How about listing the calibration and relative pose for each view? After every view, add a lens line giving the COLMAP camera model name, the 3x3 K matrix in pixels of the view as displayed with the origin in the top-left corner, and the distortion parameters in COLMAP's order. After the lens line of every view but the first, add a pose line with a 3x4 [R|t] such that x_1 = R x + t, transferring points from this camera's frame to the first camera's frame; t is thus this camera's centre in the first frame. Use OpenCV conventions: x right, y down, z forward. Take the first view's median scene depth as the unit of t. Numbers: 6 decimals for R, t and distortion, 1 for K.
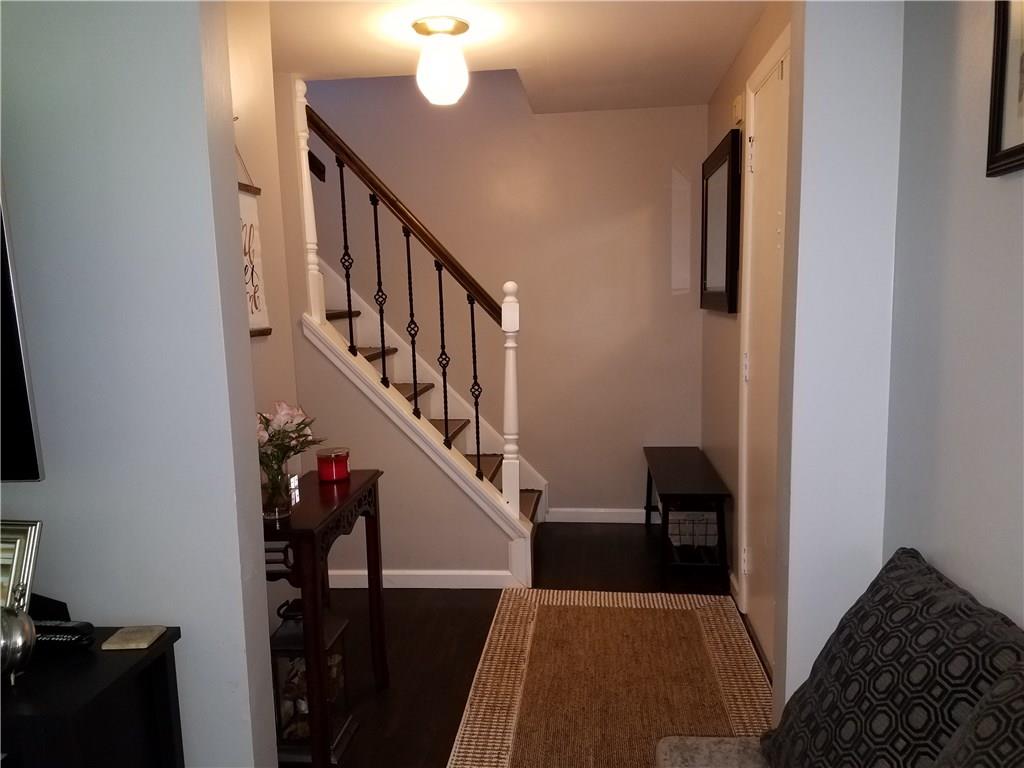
lens RADIAL K [[790.4, 0, 512.7], [0, 790.4, 406.6], [0, 0, 1]] dist [0.374013, -0.000905]
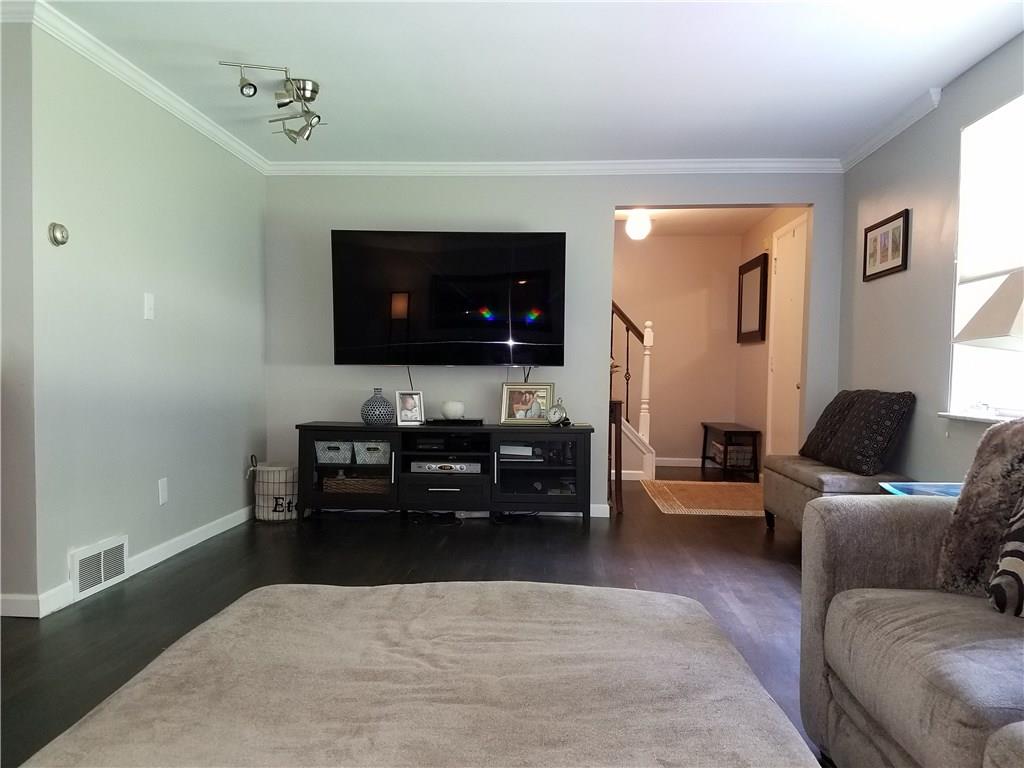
lens RADIAL K [[790.4, 0, 512.7], [0, 790.4, 406.6], [0, 0, 1]] dist [0.374013, -0.000905]
pose [[0.998385, 0.032451, 0.046629, -0.417753], [-0.028157, 0.995546, -0.089980, 0.237967], [-0.049341, 0.088521, 0.994851, -0.920271]]
